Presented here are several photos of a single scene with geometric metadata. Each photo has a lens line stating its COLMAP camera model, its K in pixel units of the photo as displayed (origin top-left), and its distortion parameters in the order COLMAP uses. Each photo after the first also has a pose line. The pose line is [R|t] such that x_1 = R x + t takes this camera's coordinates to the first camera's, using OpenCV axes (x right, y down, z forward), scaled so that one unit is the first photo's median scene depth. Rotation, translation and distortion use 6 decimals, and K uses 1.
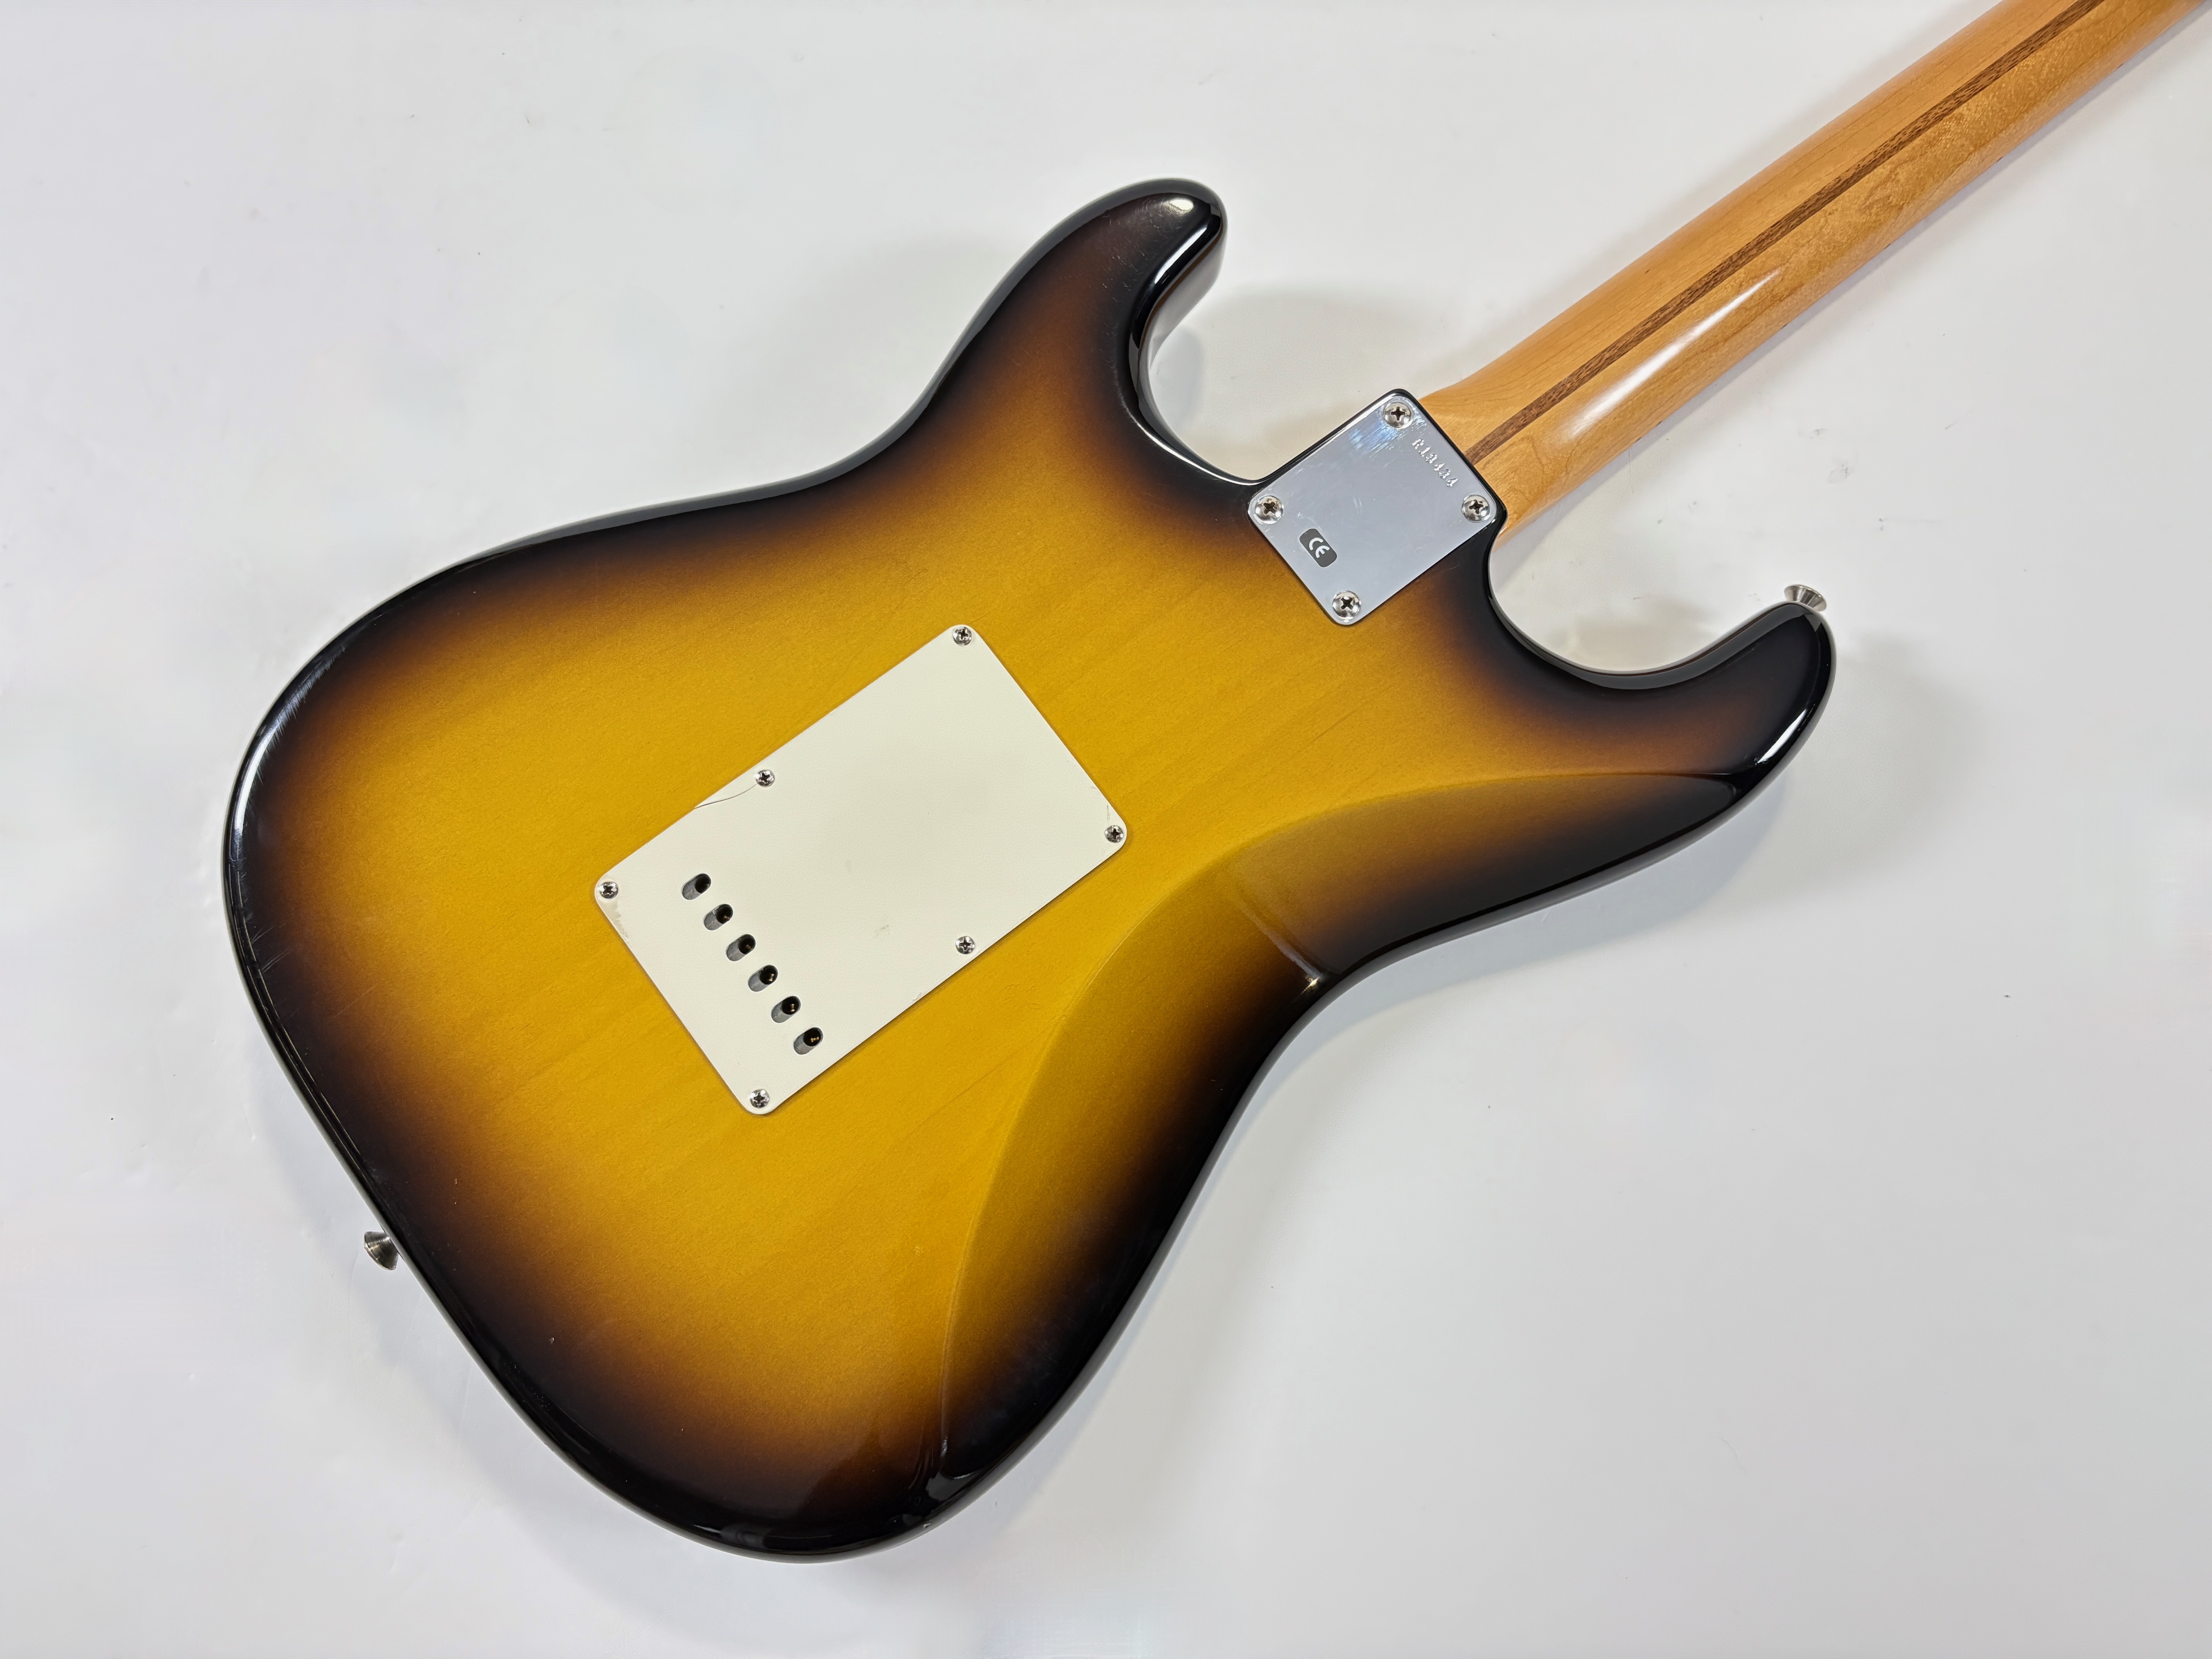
lens RADIAL K [[1668.7, 0, 1104.0], [0, 1668.7, 818.1], [0, 0, 1]] dist [0.031857, -0.038146]
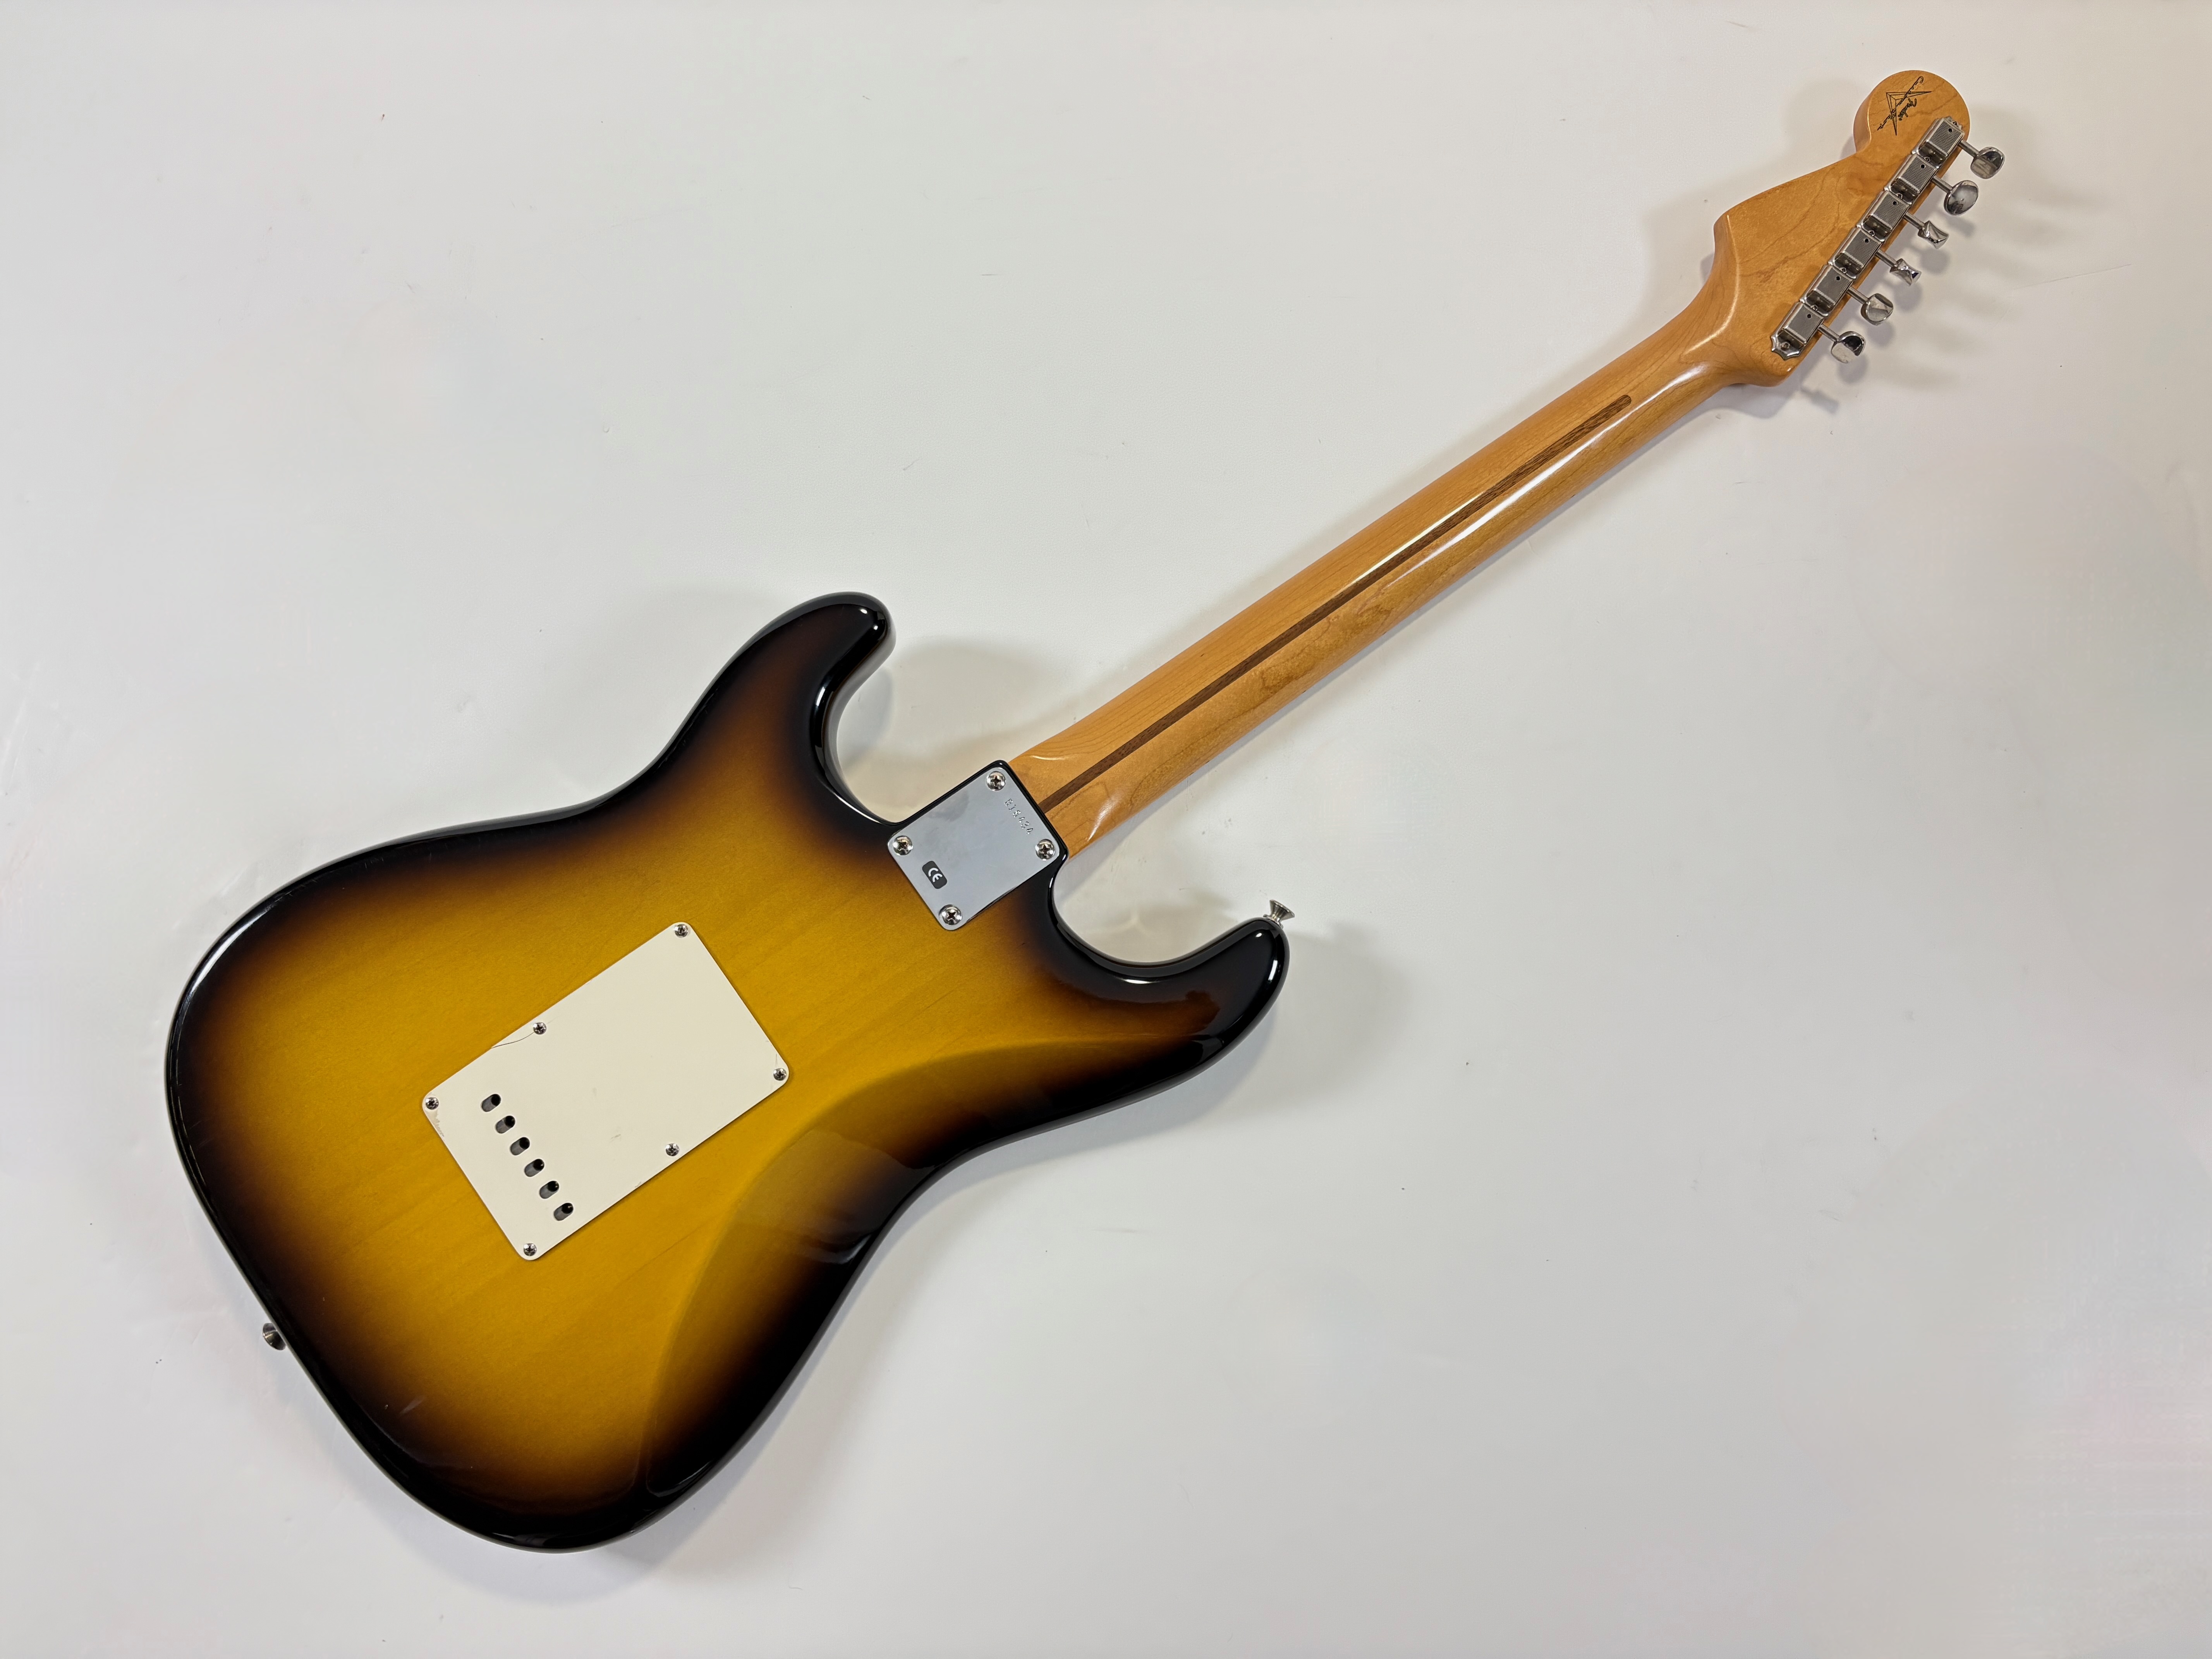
lens RADIAL K [[1668.7, 0, 1104.8], [0, 1668.7, 827.0], [0, 0, 1]] dist [0.031857, -0.038146]
pose [[0.999156, 0.036247, 0.019310, 0.249637], [-0.037626, 0.996347, 0.076667, -0.323035], [-0.016461, -0.077329, 0.996870, -0.445078]]
